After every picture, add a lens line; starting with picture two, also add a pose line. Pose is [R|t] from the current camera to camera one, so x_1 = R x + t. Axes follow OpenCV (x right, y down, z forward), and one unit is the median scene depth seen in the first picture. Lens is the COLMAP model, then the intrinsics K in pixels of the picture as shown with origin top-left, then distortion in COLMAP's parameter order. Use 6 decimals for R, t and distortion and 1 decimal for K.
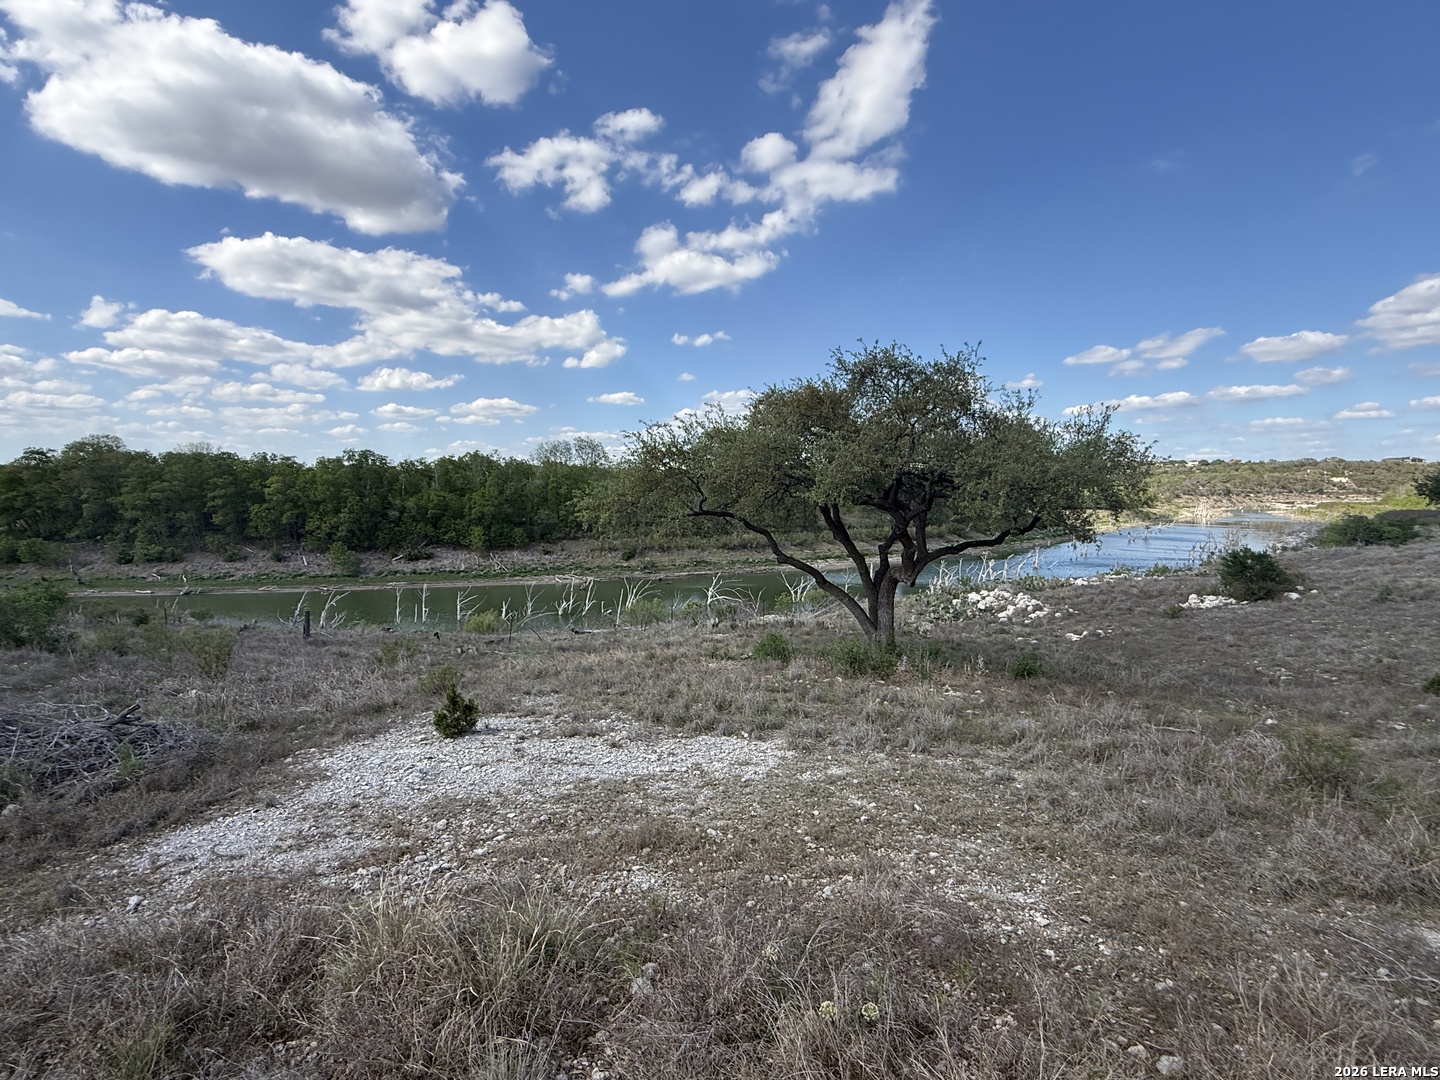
lens RADIAL K [[691.8, 0, 723.4], [0, 691.8, 528.9], [0, 0, 1]] dist [-0.003373, 0.000725]
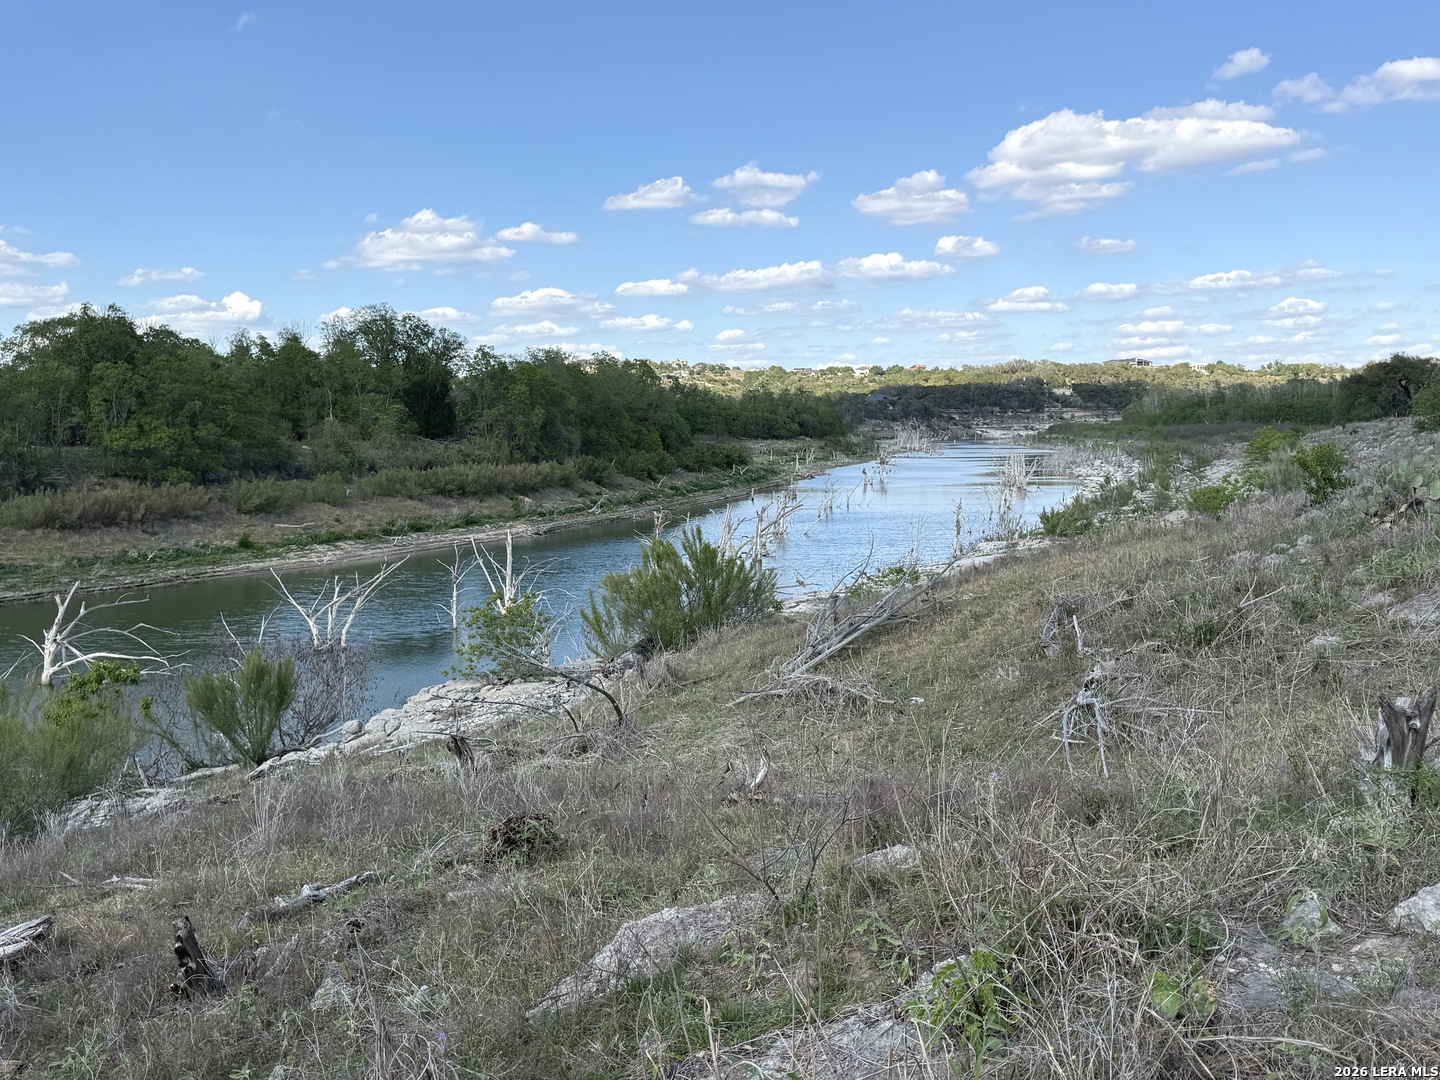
lens RADIAL K [[1324.3, 0, 740.4], [0, 1324.3, 537.8], [0, 0, 1]] dist [0.064049, 0.000000]
pose [[0.869953, -0.058651, 0.489634, -0.033048], [0.045515, 0.998214, 0.038703, 0.026992], [-0.491029, -0.011384, 0.871069, 0.249096]]
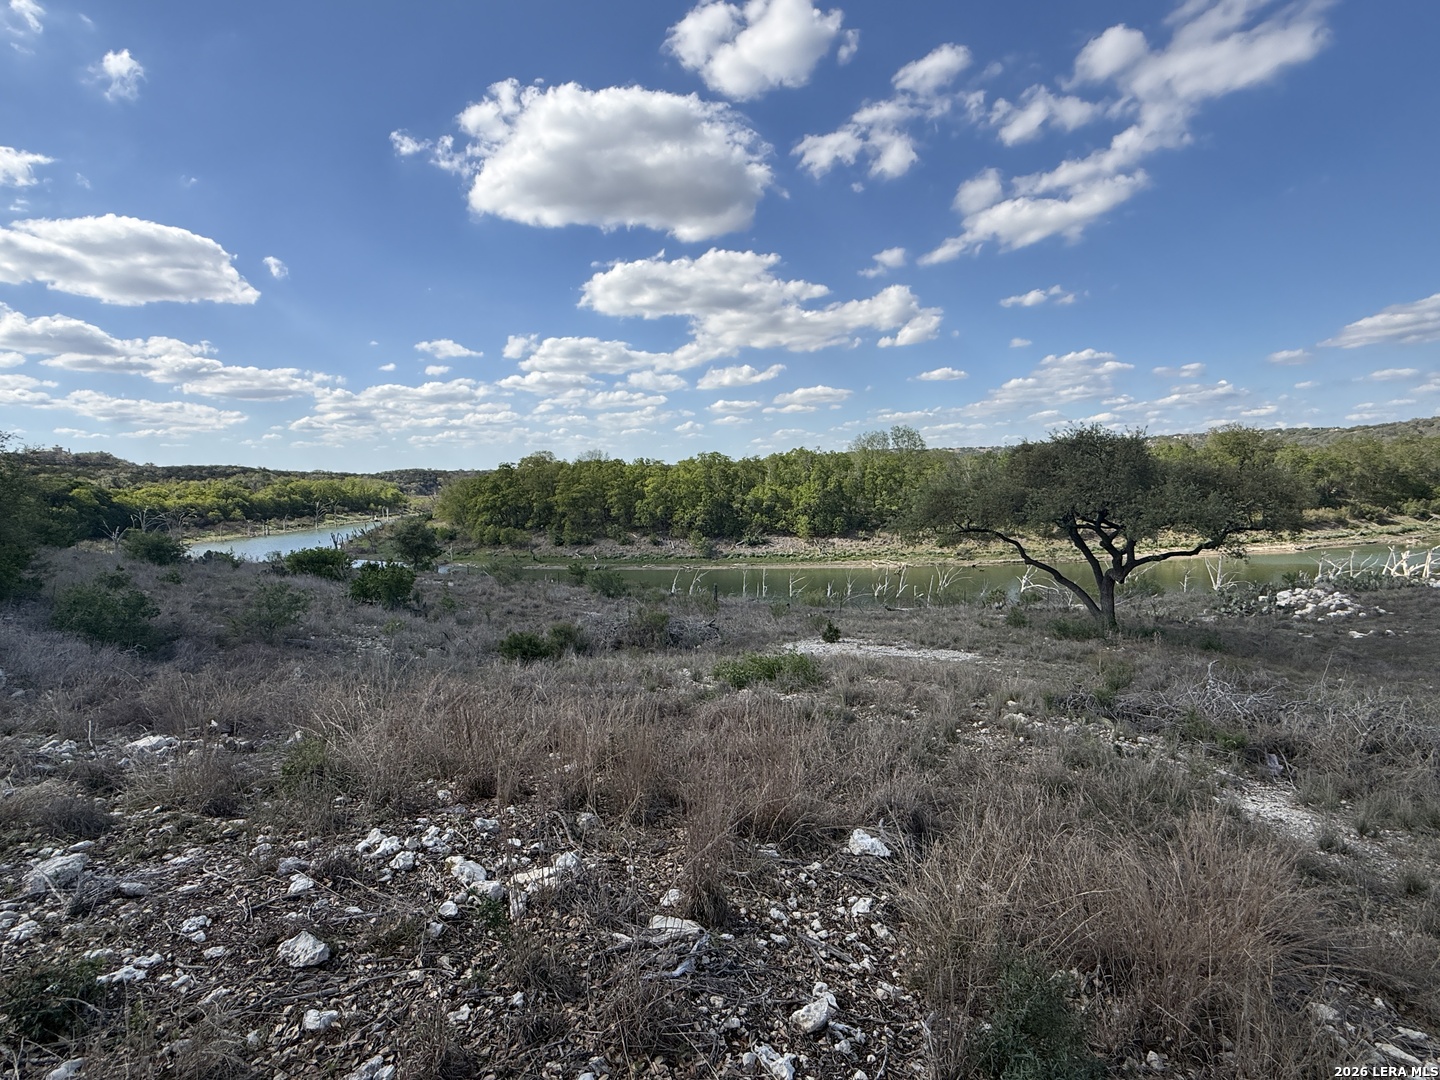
lens RADIAL K [[691.8, 0, 722.6], [0, 691.8, 532.3], [0, 0, 1]] dist [-0.003373, 0.000725]
pose [[0.900434, 0.001717, -0.434990, 0.019890], [0.011045, 0.999580, 0.026808, -0.009181], [0.434853, -0.028943, 0.900036, -0.085031]]
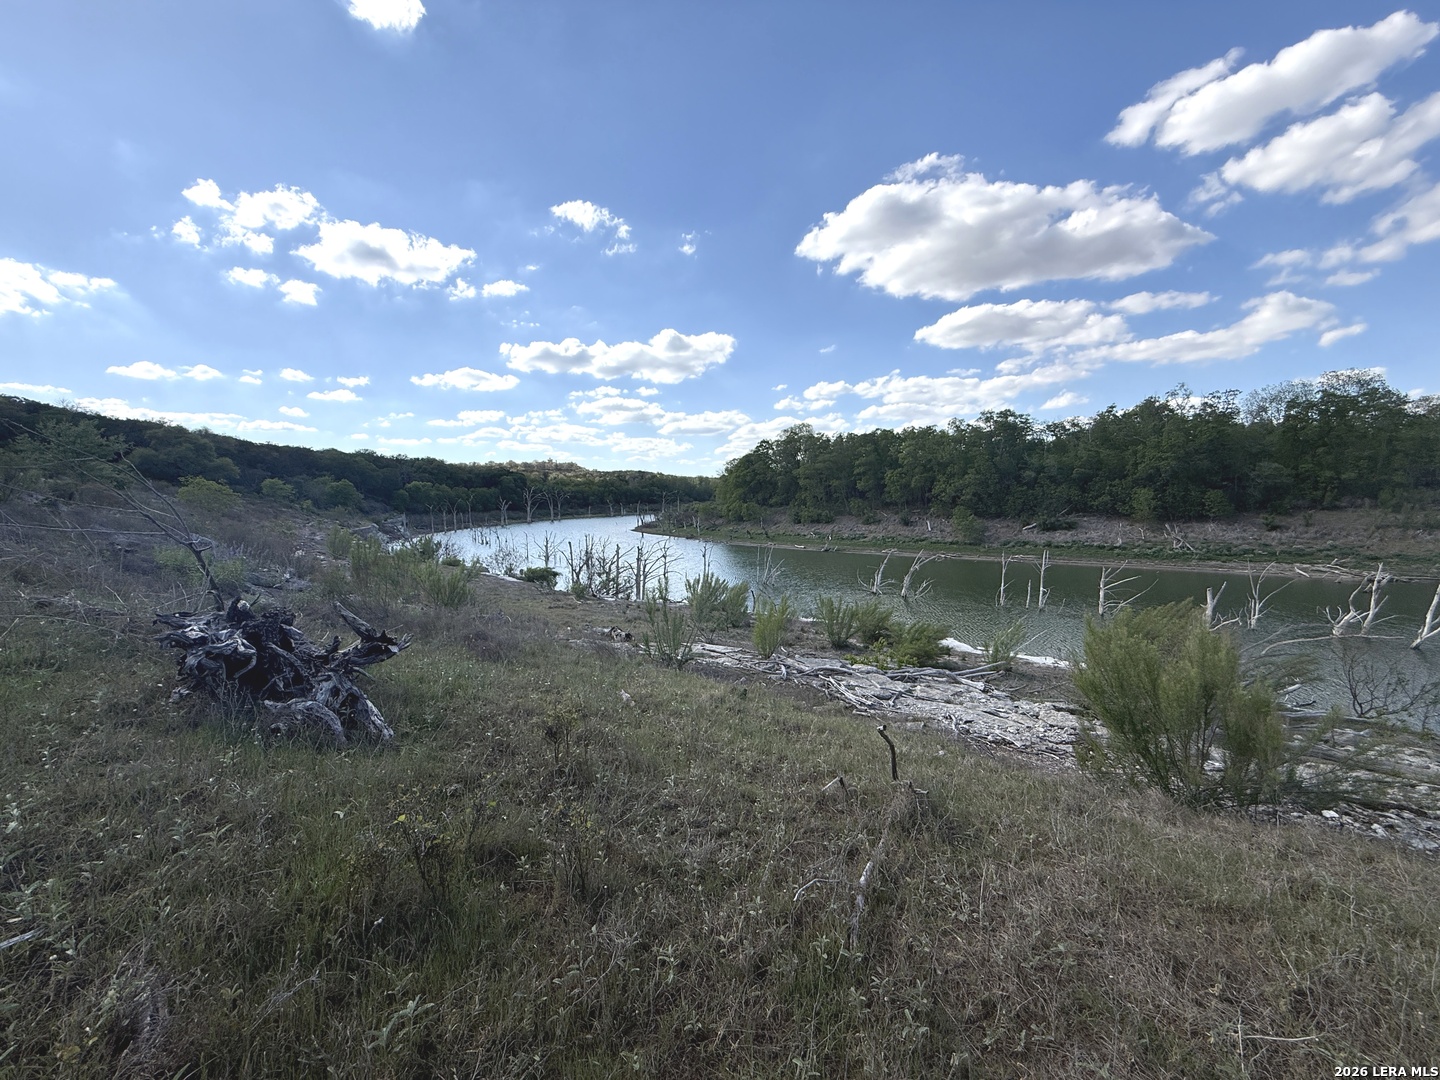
lens RADIAL K [[573.5, 0, 718.0], [0, 573.5, 538.8], [0, 0, 1]] dist [-0.002797, 0.000148]
pose [[0.551879, 0.045320, -0.832692, -0.107940], [-0.023483, 0.998971, 0.038807, 0.038443], [0.833593, -0.001862, 0.552376, 0.314520]]
